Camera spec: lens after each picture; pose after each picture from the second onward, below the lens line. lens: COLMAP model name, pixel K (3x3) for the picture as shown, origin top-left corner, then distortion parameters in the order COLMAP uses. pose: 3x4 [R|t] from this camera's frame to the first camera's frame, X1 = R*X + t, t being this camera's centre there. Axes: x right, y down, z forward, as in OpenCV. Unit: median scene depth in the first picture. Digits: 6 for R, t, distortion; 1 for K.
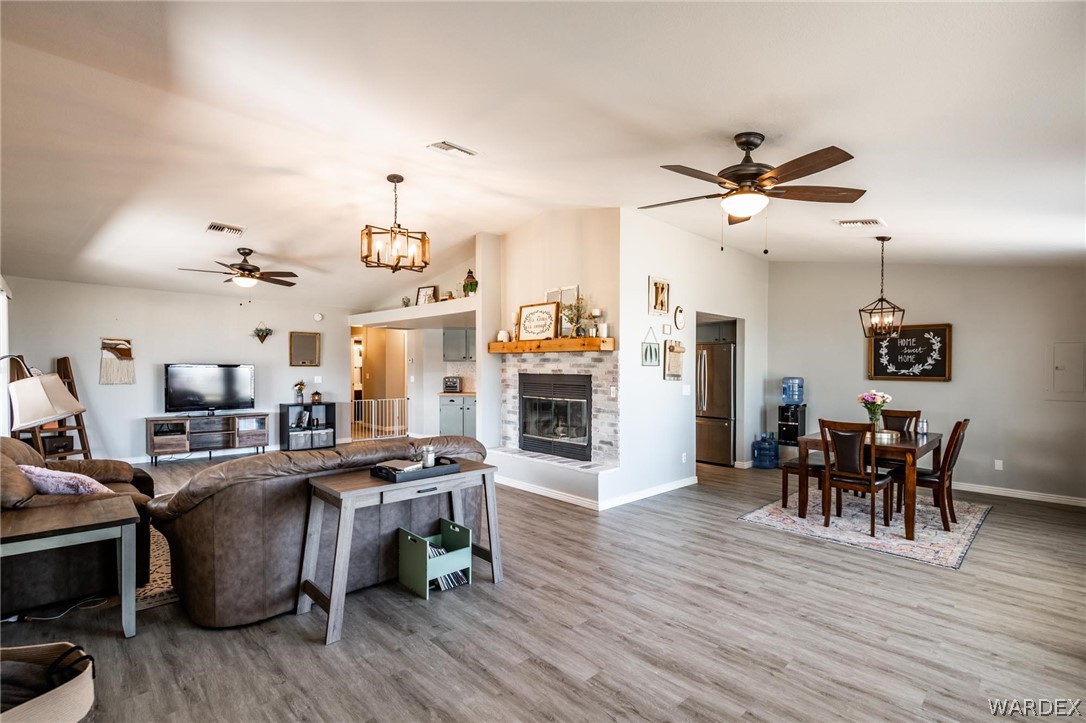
lens RADIAL K [[492.9, 0, 545.4], [0, 492.9, 366.3], [0, 0, 1]] dist [0.002736, 0.000106]
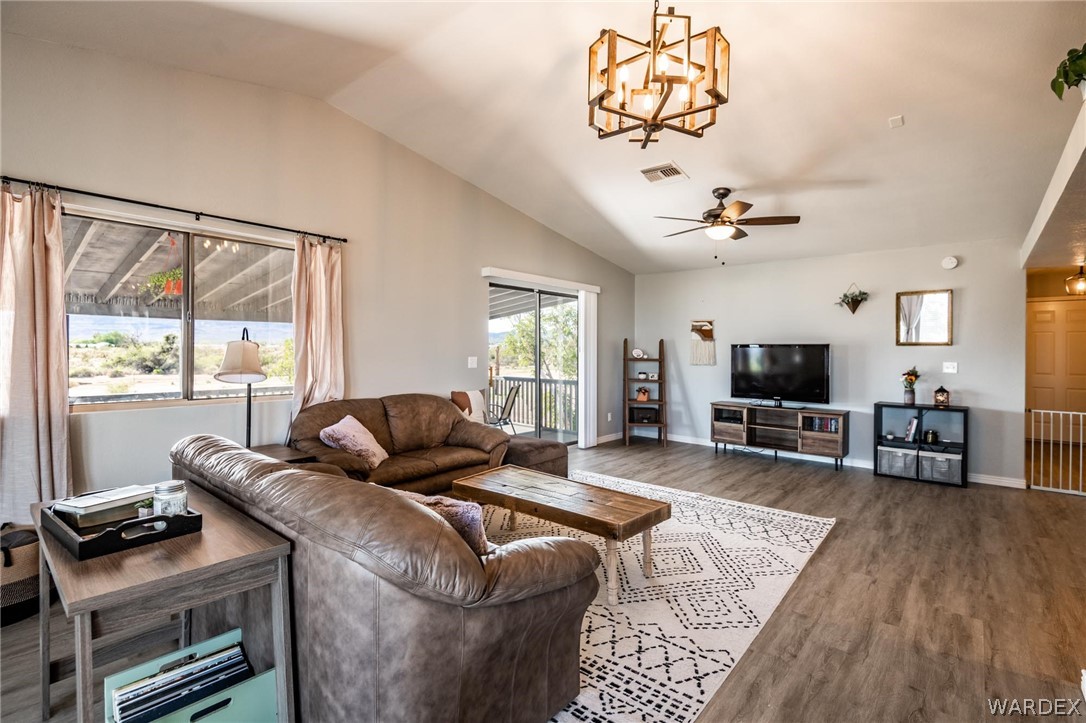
lens RADIAL K [[492.9, 0, 545.1], [0, 492.9, 361.4], [0, 0, 1]] dist [0.002736, 0.000106]
pose [[0.091306, 0.019616, -0.995630, 0.103232], [0.002791, 0.999797, 0.019954, 0.006944], [0.995819, -0.004601, 0.091233, 0.534712]]
